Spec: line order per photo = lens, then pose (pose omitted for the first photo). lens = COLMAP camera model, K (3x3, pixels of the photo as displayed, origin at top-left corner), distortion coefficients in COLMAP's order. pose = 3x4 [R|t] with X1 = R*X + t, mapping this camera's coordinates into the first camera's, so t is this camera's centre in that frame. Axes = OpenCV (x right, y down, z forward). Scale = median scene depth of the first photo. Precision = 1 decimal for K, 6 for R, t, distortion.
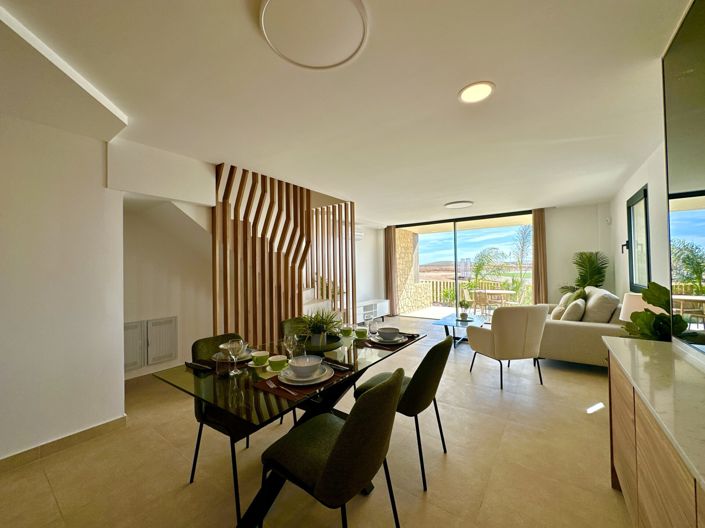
lens RADIAL K [[280.6, 0, 351.4], [0, 280.6, 258.7], [0, 0, 1]] dist [-0.002926, 0.001266]
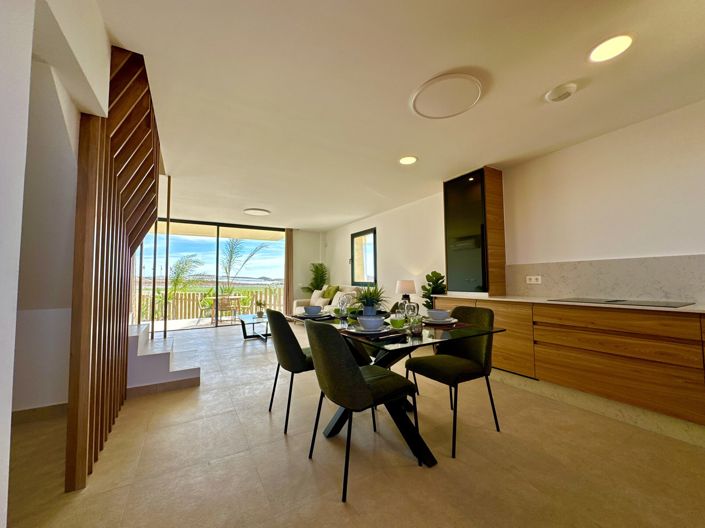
lens RADIAL K [[280.6, 0, 355.0], [0, 280.6, 264.7], [0, 0, 1]] dist [-0.002926, 0.001266]
pose [[0.399365, 0.057895, 0.914962, -0.431679], [-0.026060, 0.998318, -0.051794, 0.054658], [-0.916422, -0.003159, 0.400202, 0.206585]]
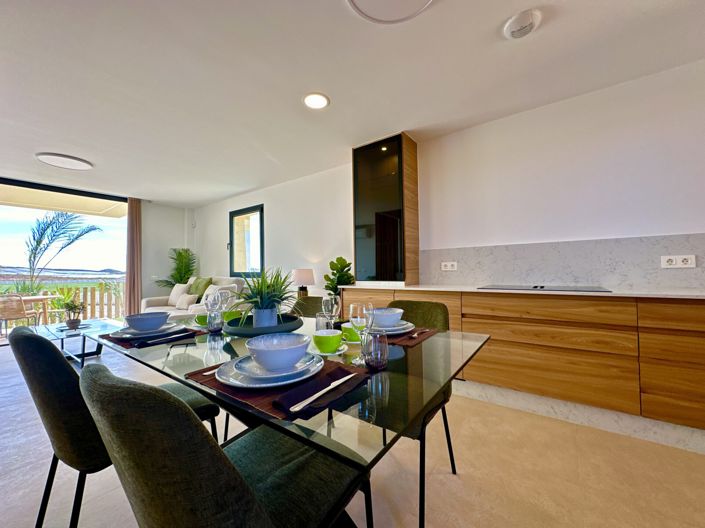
lens RADIAL K [[280.6, 0, 353.6], [0, 280.6, 264.3], [0, 0, 1]] dist [-0.002926, 0.001266]
pose [[0.008095, 0.032847, 0.999428, -0.274601], [-0.017274, 0.999316, -0.032703, 0.063308], [-0.999818, -0.017000, 0.008657, 0.277719]]
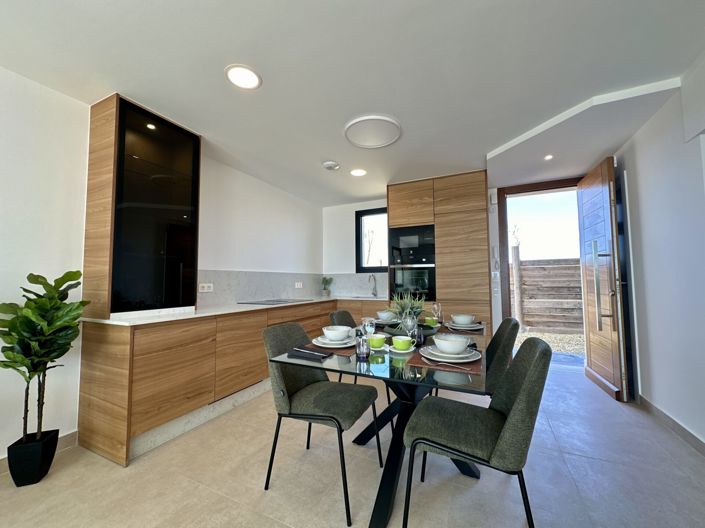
lens RADIAL K [[280.6, 0, 354.2], [0, 280.6, 265.0], [0, 0, 1]] dist [-0.002926, 0.001266]
pose [[-0.984332, 0.009977, -0.176044, 0.084798], [0.025402, 0.996007, -0.085583, 0.055767], [0.174488, -0.088713, -0.980655, 0.682475]]
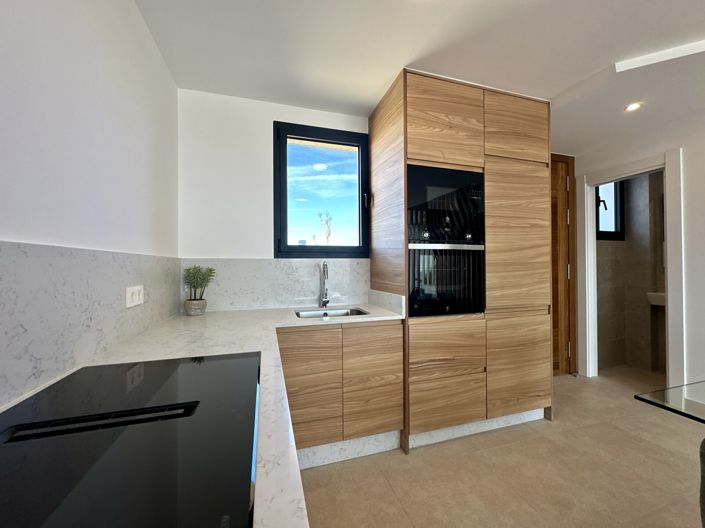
lens RADIAL K [[280.6, 0, 357.2], [0, 280.6, 264.9], [0, 0, 1]] dist [-0.002926, 0.001266]
pose [[-0.604473, 0.013349, -0.796514, 0.173706], [0.040405, 0.999086, -0.013919, 0.025292], [0.795601, -0.040597, -0.604460, 0.148698]]
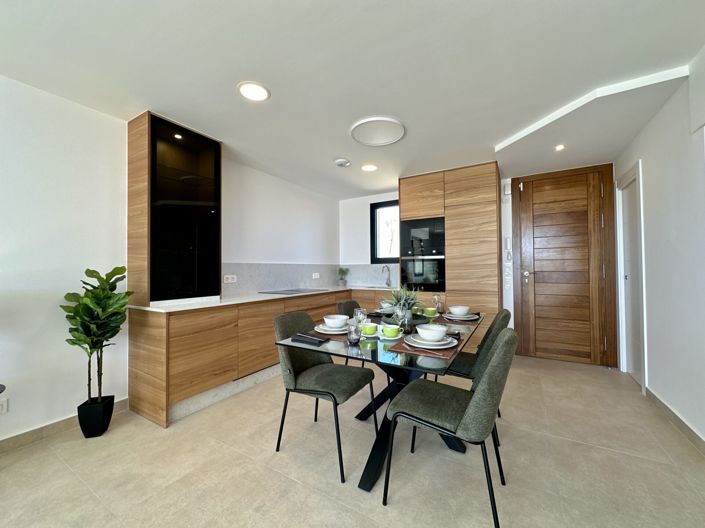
lens RADIAL K [[280.6, 0, 354.5], [0, 280.6, 265.1], [0, 0, 1]] dist [-0.002926, 0.001266]
pose [[-0.995962, 0.019995, -0.087522, 0.057523], [0.024066, 0.998665, -0.045709, 0.050149], [0.086491, -0.047631, -0.995113, 0.721943]]
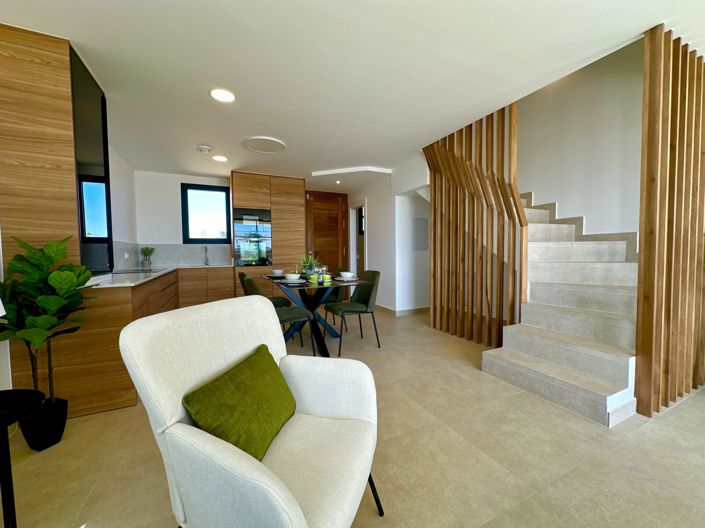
lens RADIAL K [[280.6, 0, 351.2], [0, 280.6, 263.3], [0, 0, 1]] dist [-0.002926, 0.001266]
pose [[-0.480710, 0.051951, -0.875339, 0.469541], [0.044528, 0.998402, 0.034801, 0.061606], [0.875748, -0.022248, -0.482255, 0.740180]]
